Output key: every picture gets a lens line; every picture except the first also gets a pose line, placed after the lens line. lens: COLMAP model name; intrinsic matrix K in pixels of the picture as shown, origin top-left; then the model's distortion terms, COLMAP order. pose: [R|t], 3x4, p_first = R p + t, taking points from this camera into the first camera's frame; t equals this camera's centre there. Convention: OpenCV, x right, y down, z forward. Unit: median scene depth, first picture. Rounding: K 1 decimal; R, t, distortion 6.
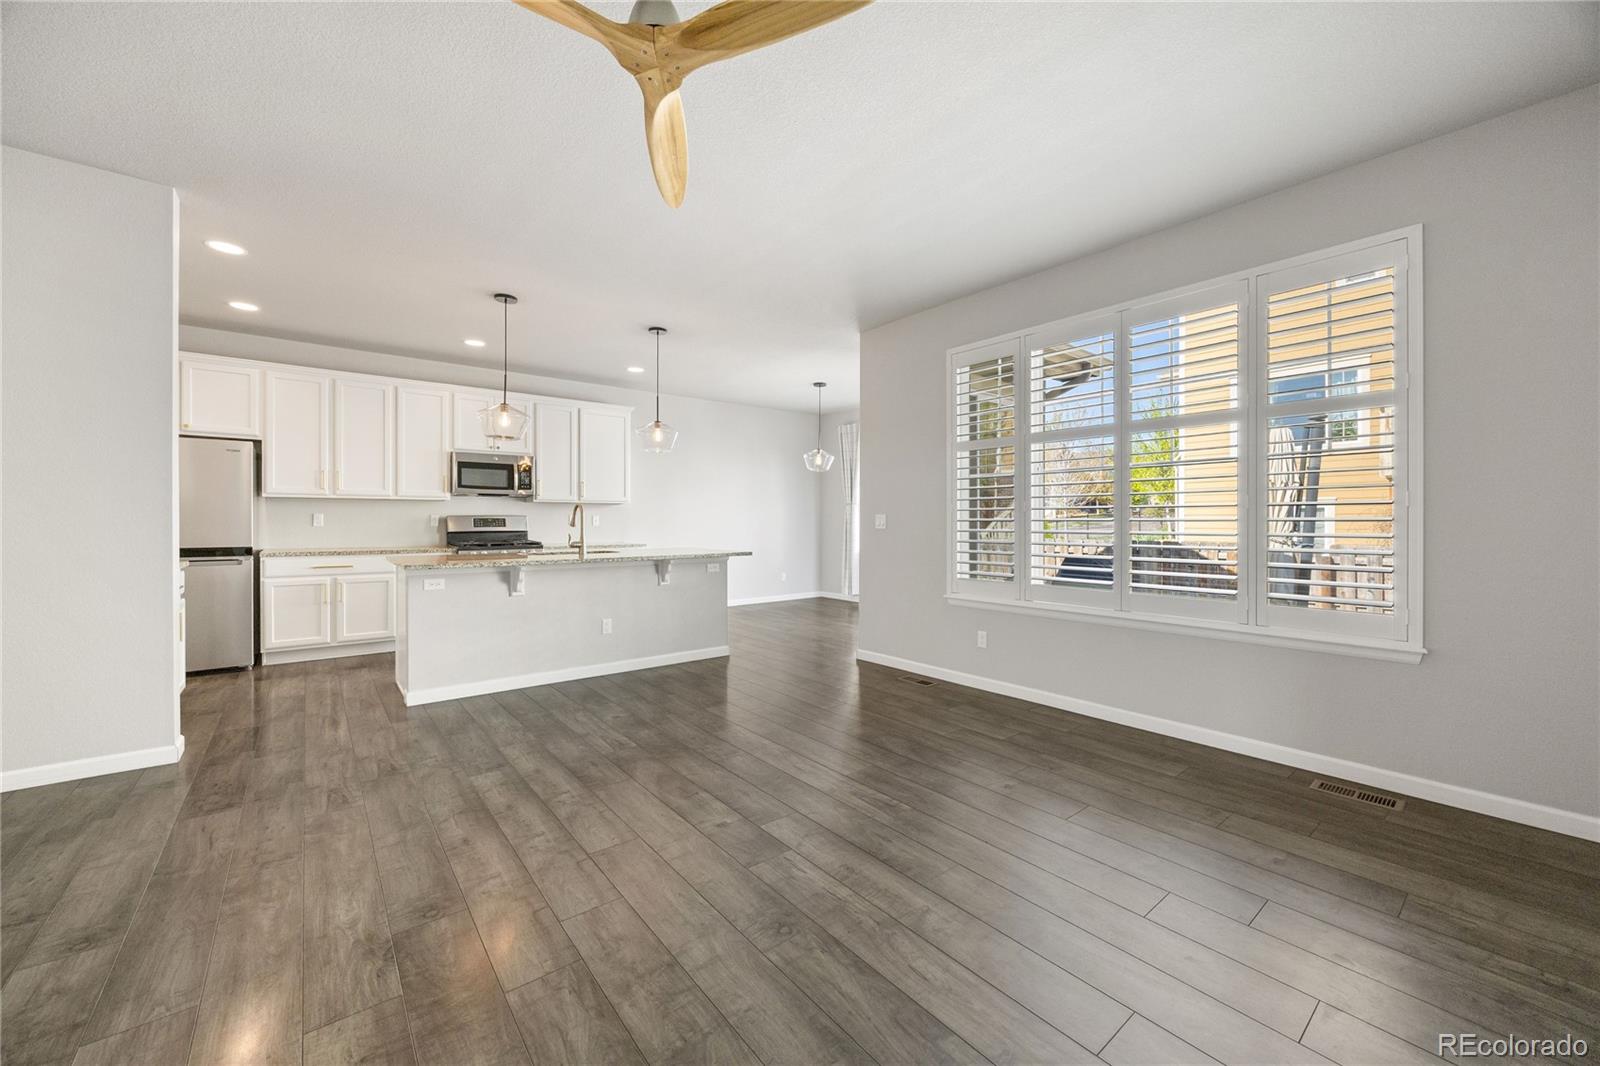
lens RADIAL K [[607.3, 0, 799.5], [0, 607.3, 525.2], [0, 0, 1]] dist [-0.000511, 0.000013]
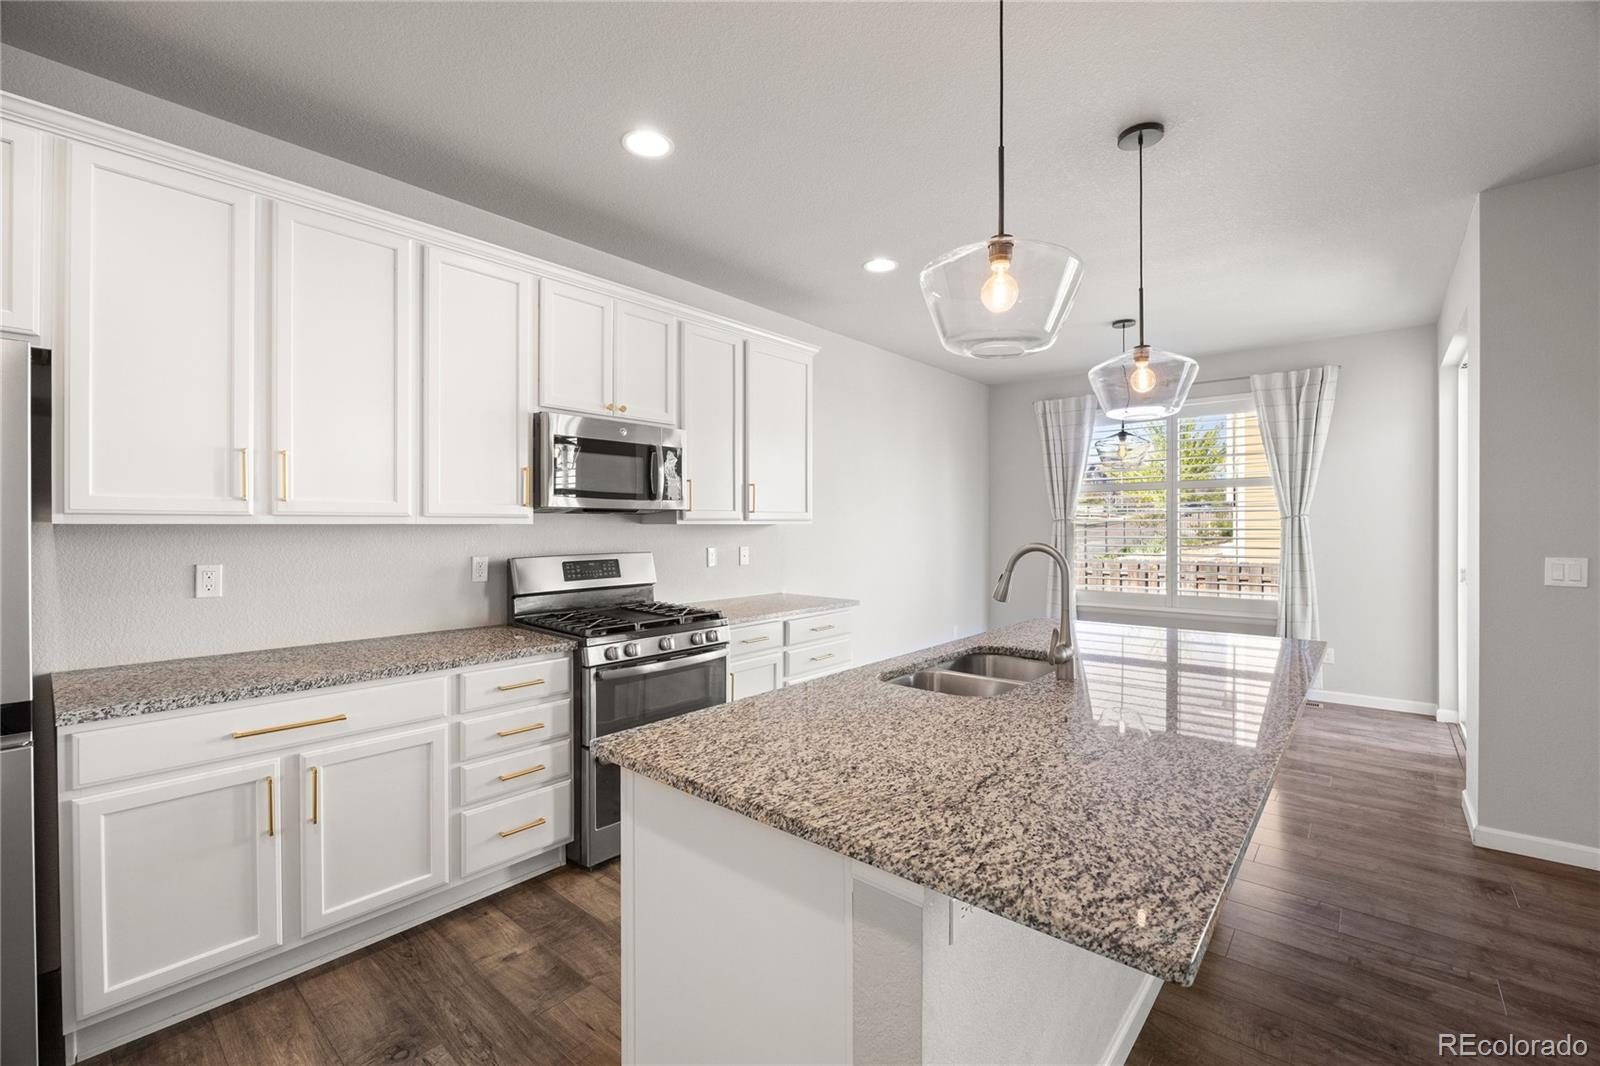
lens RADIAL K [[673.5, 0, 806.5], [0, 673.5, 528.6], [0, 0, 1]] dist [-0.014368, 0.001389]
pose [[0.983115, -0.003726, 0.182953, -0.512556], [0.004605, 0.999980, -0.004380, -0.037864], [-0.182933, 0.005148, 0.983112, 0.534753]]
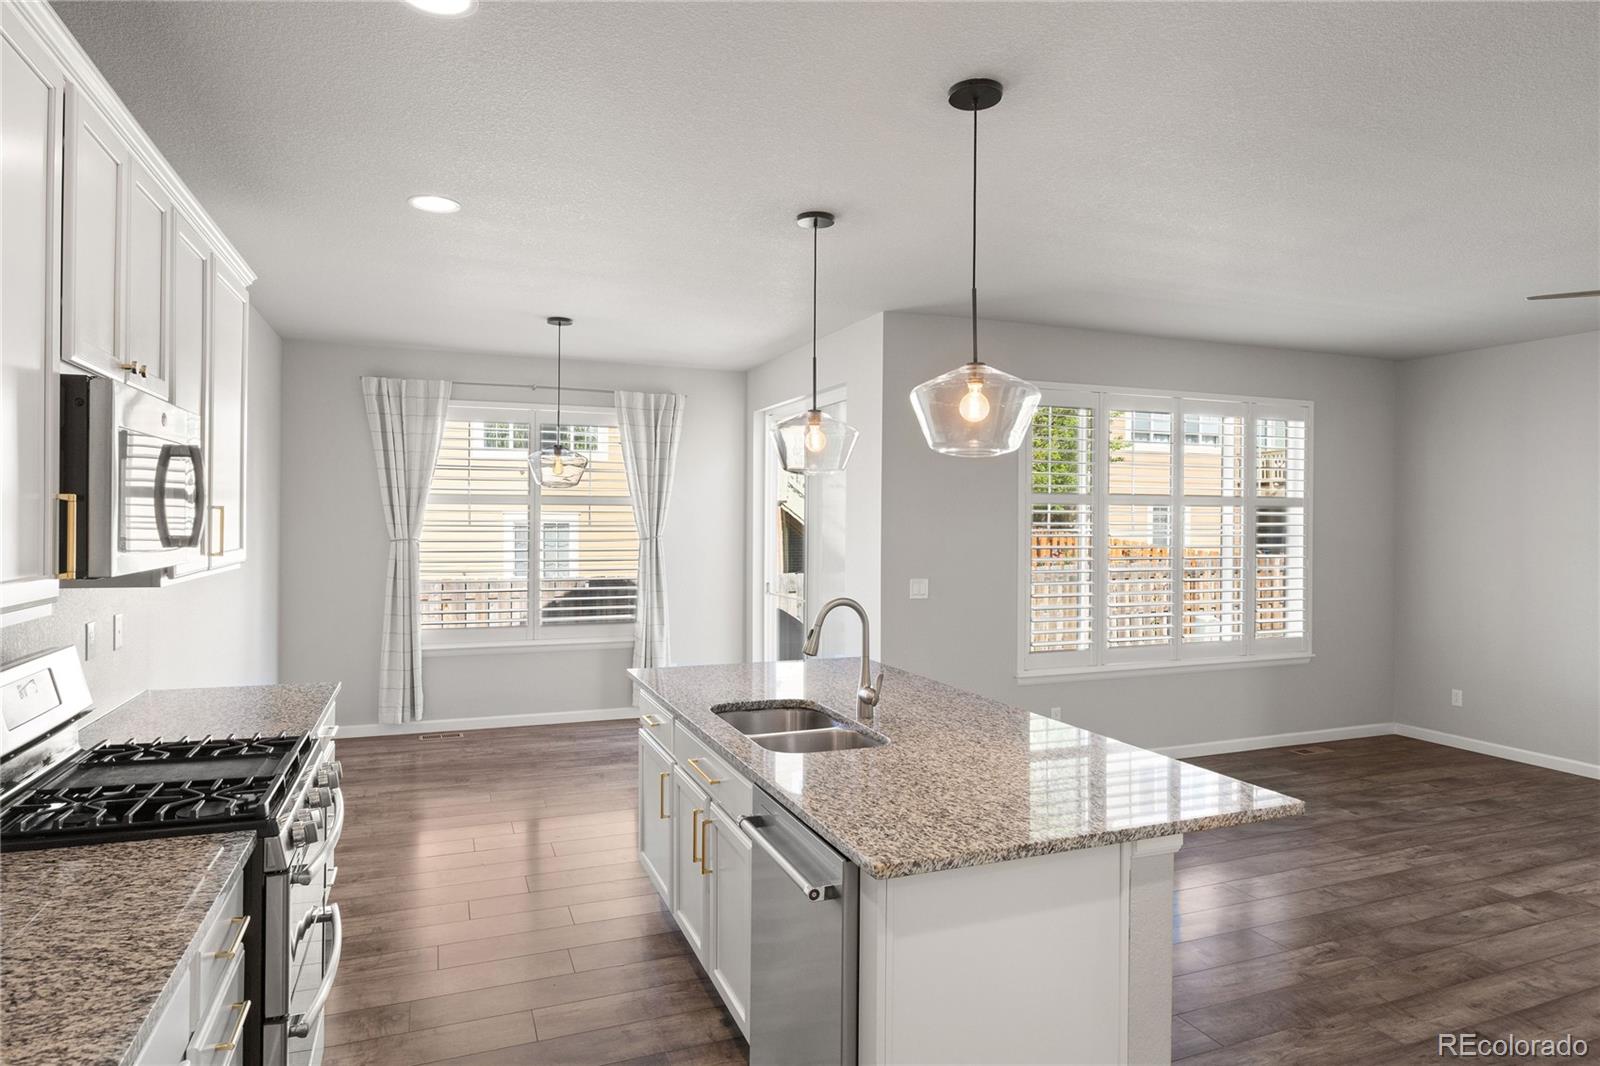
lens RADIAL K [[928.8, 0, 803.2], [0, 928.8, 521.0], [0, 0, 1]] dist [-0.008436, 0.002794]
pose [[0.298010, 0.000123, 0.954563, -0.863081], [0.001775, 0.999998, -0.000683, -0.077545], [-0.954561, 0.001898, 0.298009, 0.732447]]
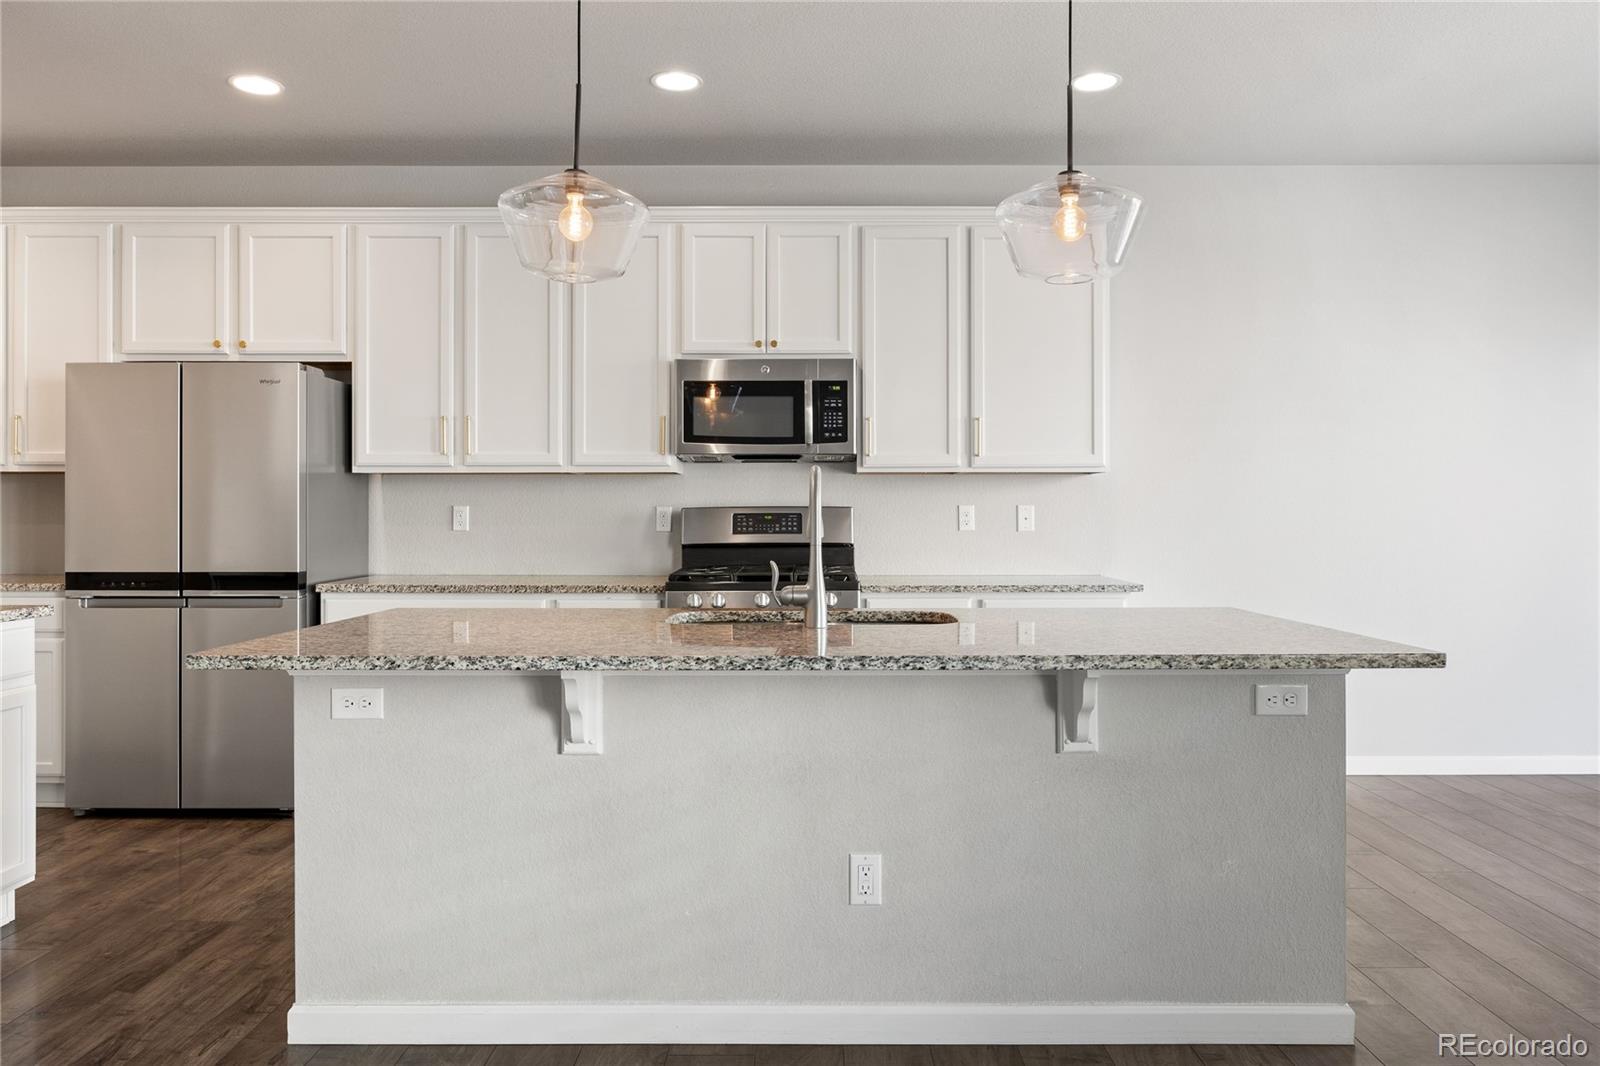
lens RADIAL K [[1105.7, 0, 796.2], [0, 1105.7, 526.5], [0, 0, 1]] dist [0.013609, 0.002138]
pose [[0.771757, 0.003693, -0.635907, -0.003734], [-0.003534, 0.999993, 0.001518, -0.003976], [0.635907, 0.001076, 0.771765, 0.481613]]
